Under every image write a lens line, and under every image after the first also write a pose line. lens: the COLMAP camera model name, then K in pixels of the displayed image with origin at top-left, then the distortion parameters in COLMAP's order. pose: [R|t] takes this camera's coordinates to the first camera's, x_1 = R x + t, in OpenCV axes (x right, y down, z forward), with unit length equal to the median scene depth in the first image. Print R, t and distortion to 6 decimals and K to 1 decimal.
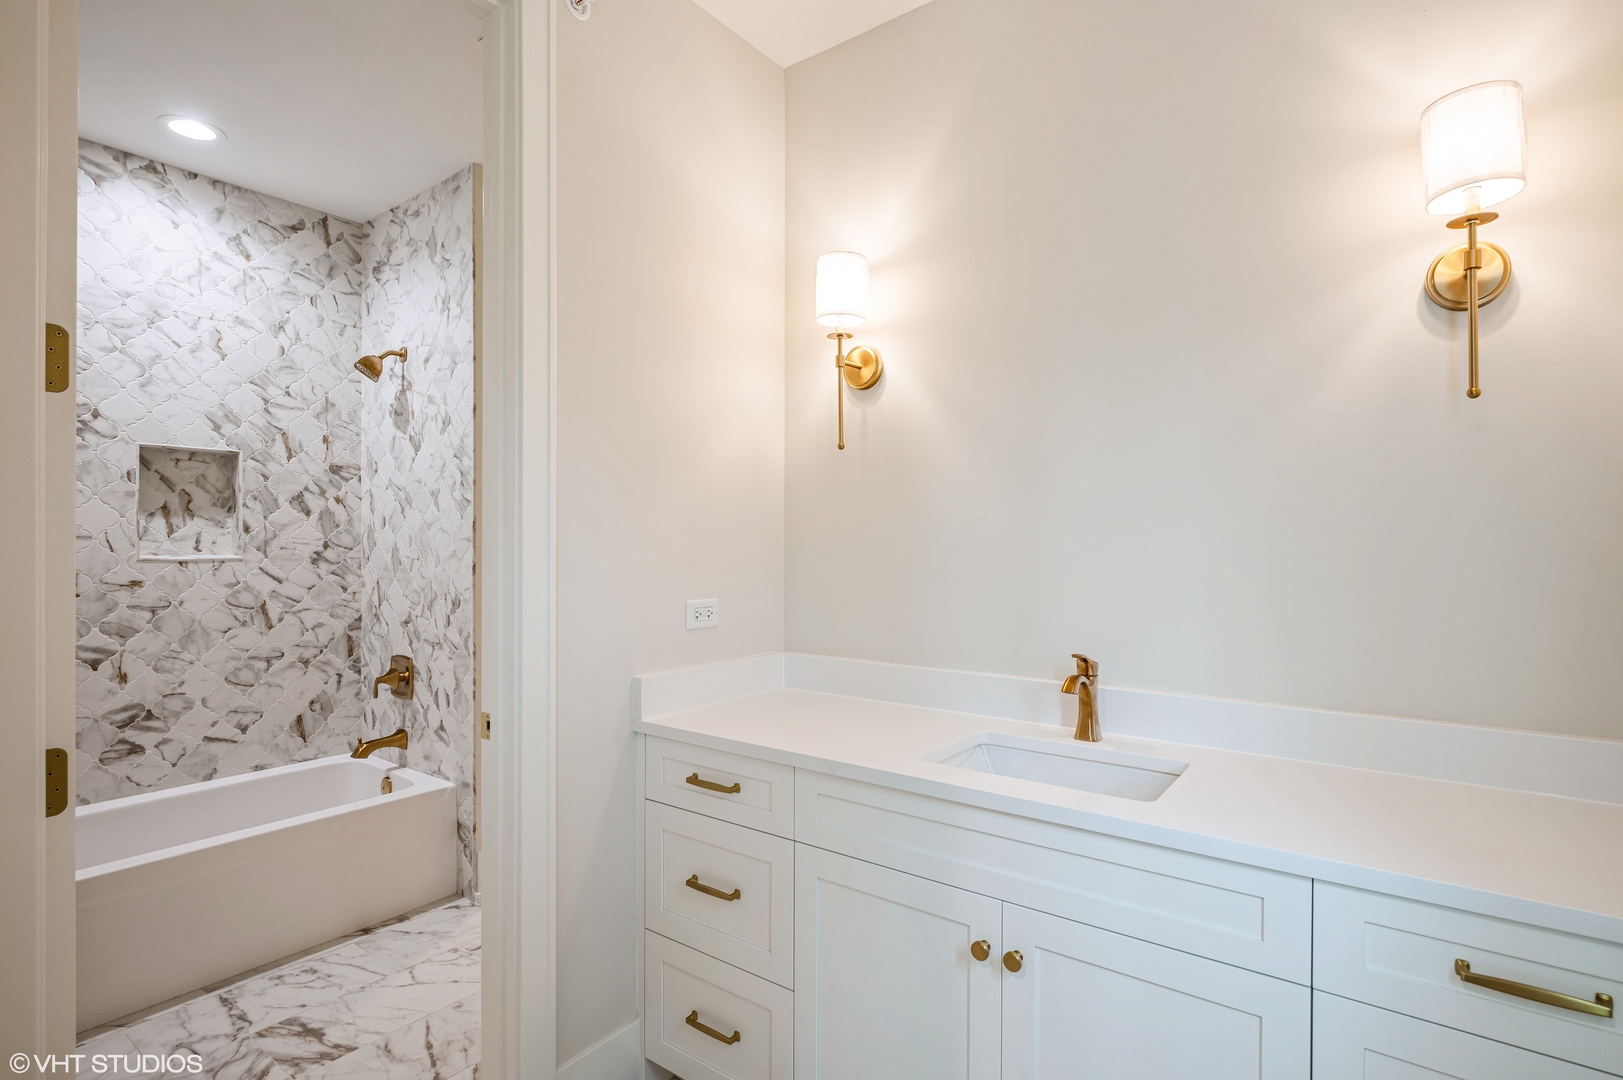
lens RADIAL K [[802.6, 0, 815.1], [0, 802.6, 543.7], [0, 0, 1]] dist [-0.004349, 0.000883]
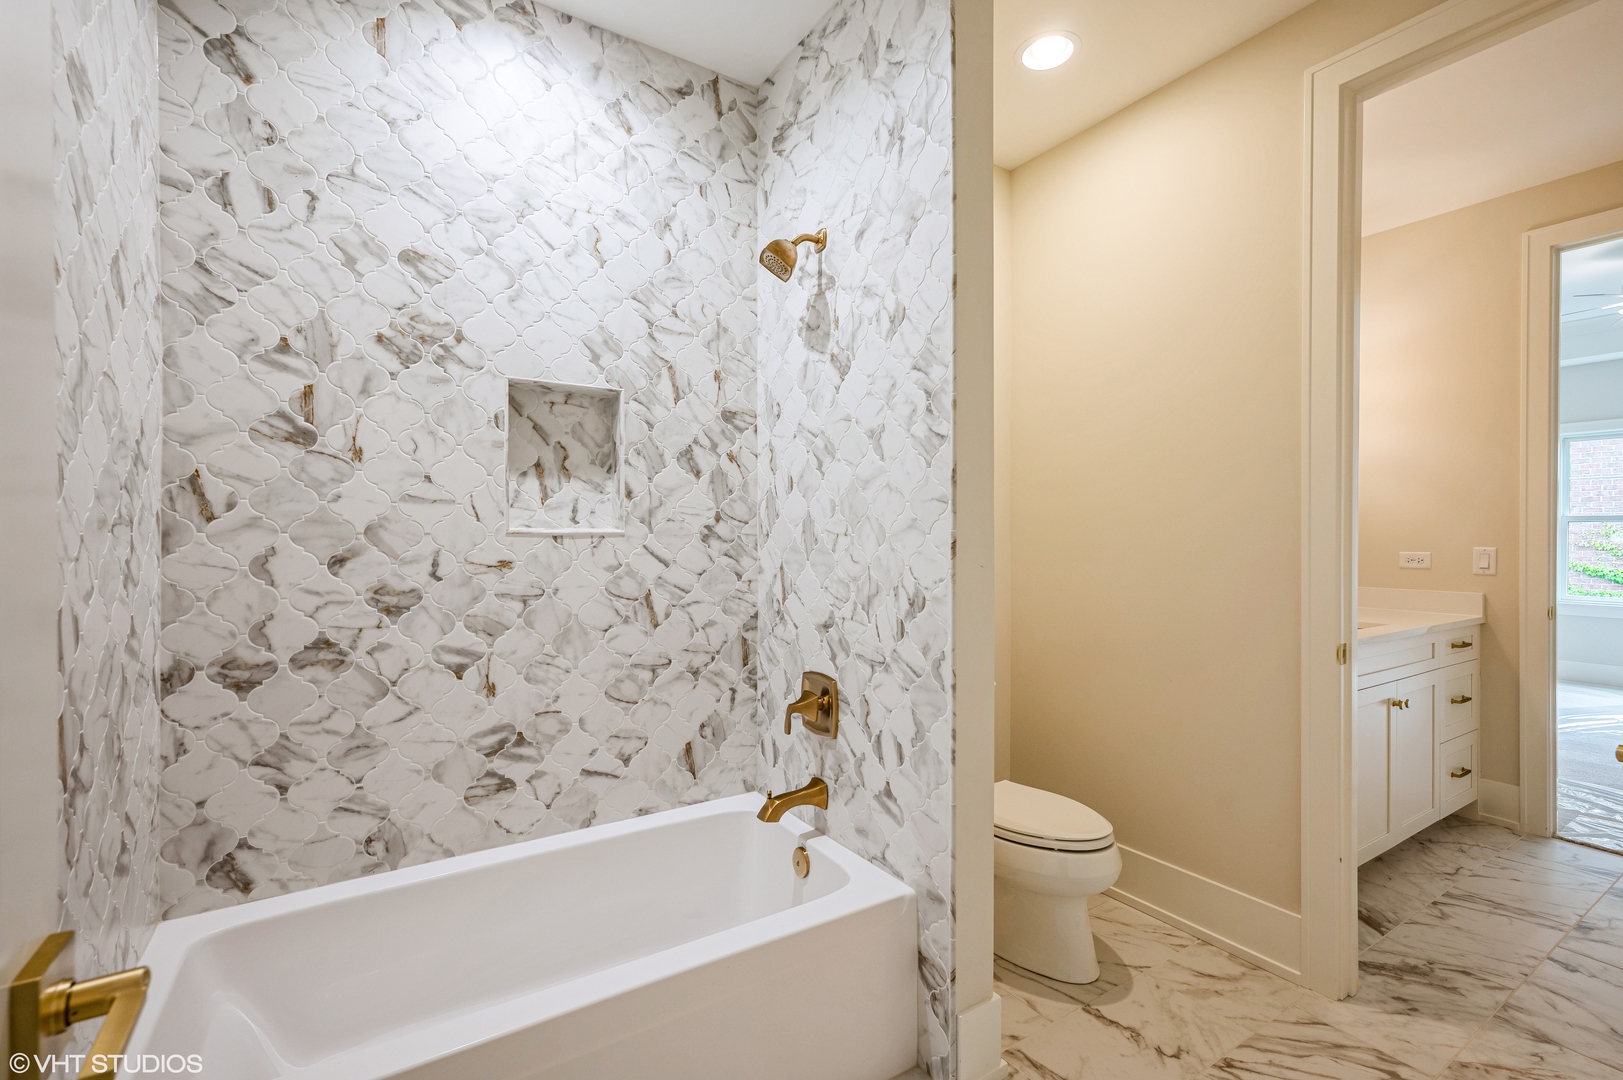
lens RADIAL K [[710.5, 0, 811.9], [0, 710.5, 544.6], [0, 0, 1]] dist [0.003565, 0.002750]
pose [[0.940865, 0.004479, -0.338751, -0.332737], [-0.001034, 0.999946, 0.010350, 0.022814], [0.338779, -0.009387, 0.940819, 0.444379]]
